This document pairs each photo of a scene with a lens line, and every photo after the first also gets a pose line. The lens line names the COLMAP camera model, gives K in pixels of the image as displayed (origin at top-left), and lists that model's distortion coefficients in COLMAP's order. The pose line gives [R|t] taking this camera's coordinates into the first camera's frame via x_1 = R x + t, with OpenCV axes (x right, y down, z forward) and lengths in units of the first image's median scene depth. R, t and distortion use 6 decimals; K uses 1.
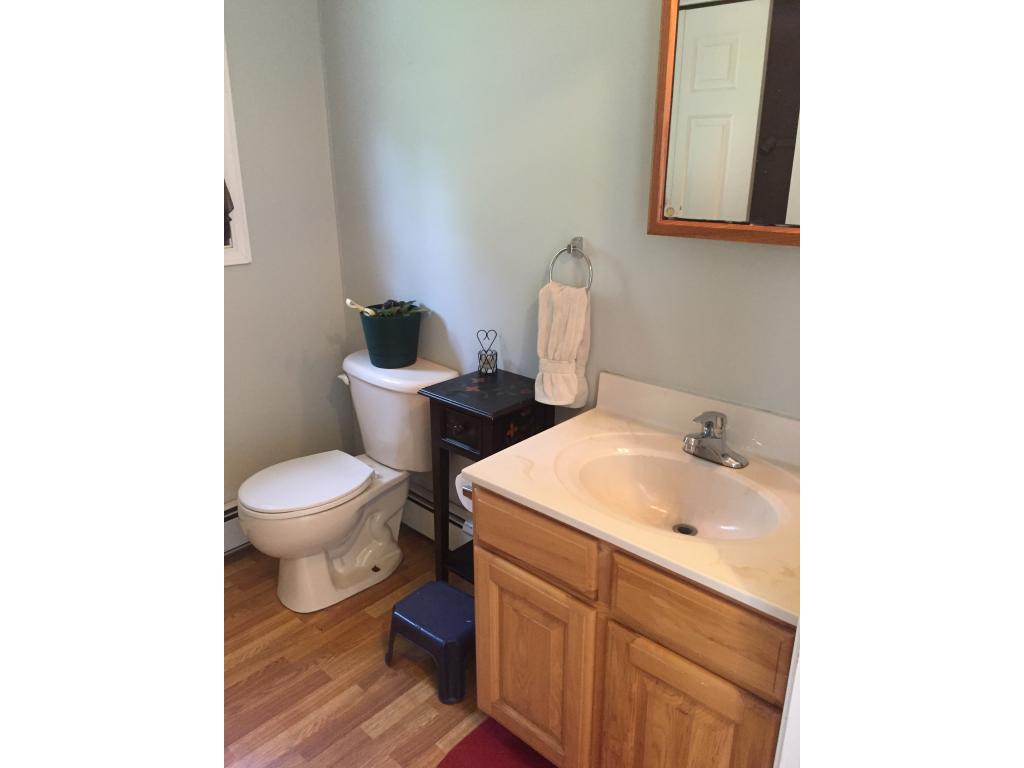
lens RADIAL K [[675.6, 0, 512.0], [0, 675.6, 384.0], [0, 0, 1]] dist [0.061443, -0.042026]
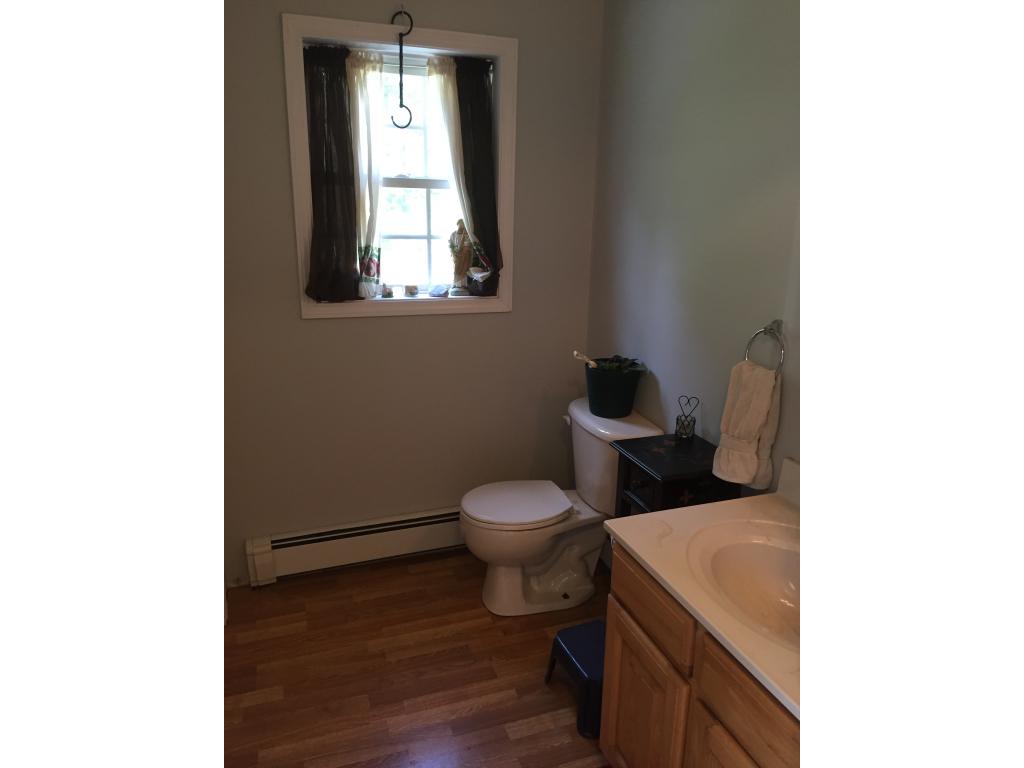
lens RADIAL K [[675.6, 0, 512.0], [0, 675.6, 384.0], [0, 0, 1]] dist [0.061443, -0.042026]
pose [[0.884848, 0.142086, -0.443684, 0.187591], [-0.166598, 0.985886, -0.016527, -0.037425], [0.435074, 0.088541, 0.896031, -0.055955]]
